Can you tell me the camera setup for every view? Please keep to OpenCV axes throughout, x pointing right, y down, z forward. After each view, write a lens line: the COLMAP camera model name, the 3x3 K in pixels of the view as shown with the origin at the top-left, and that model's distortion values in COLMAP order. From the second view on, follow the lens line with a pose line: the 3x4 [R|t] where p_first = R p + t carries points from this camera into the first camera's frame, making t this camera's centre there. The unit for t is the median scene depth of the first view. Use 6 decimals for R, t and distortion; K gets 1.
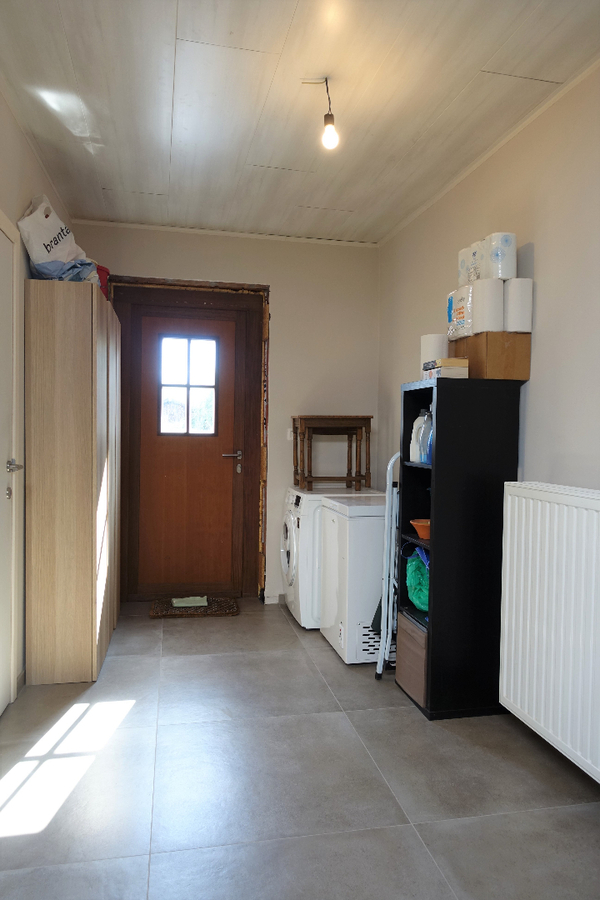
lens RADIAL K [[617.8, 0, 301.2], [0, 617.8, 451.6], [0, 0, 1]] dist [0.003148, 0.001160]
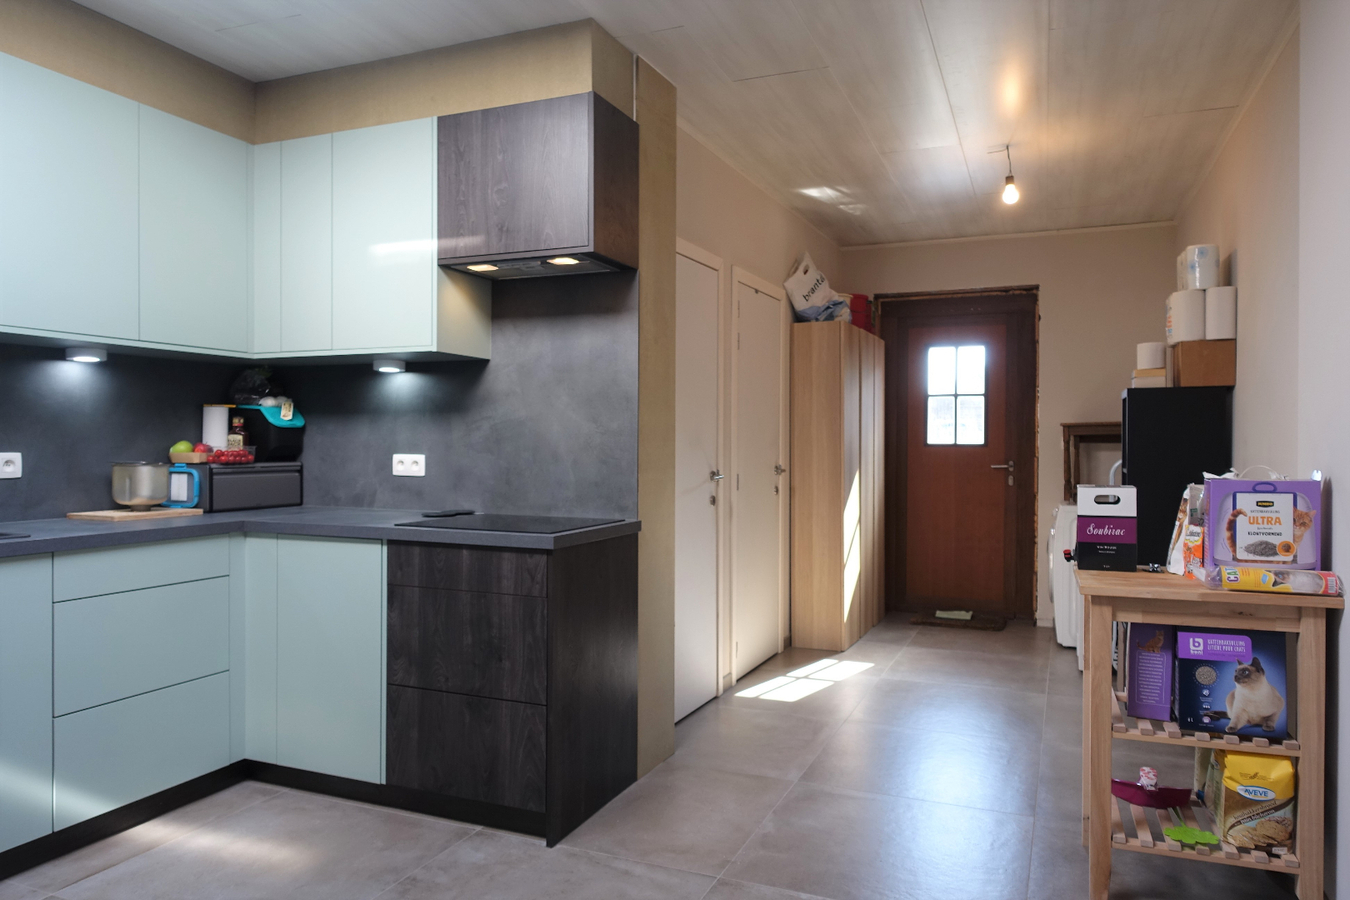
lens RADIAL K [[926.8, 0, 675.0], [0, 926.8, 450.0], [0, 0, 1]] dist [0.003148, 0.001160]
pose [[0.821133, -0.009934, -0.570650, 0.420378], [-0.004389, 0.999709, -0.023720, 0.024917], [0.570720, 0.021982, 0.820851, -0.657348]]
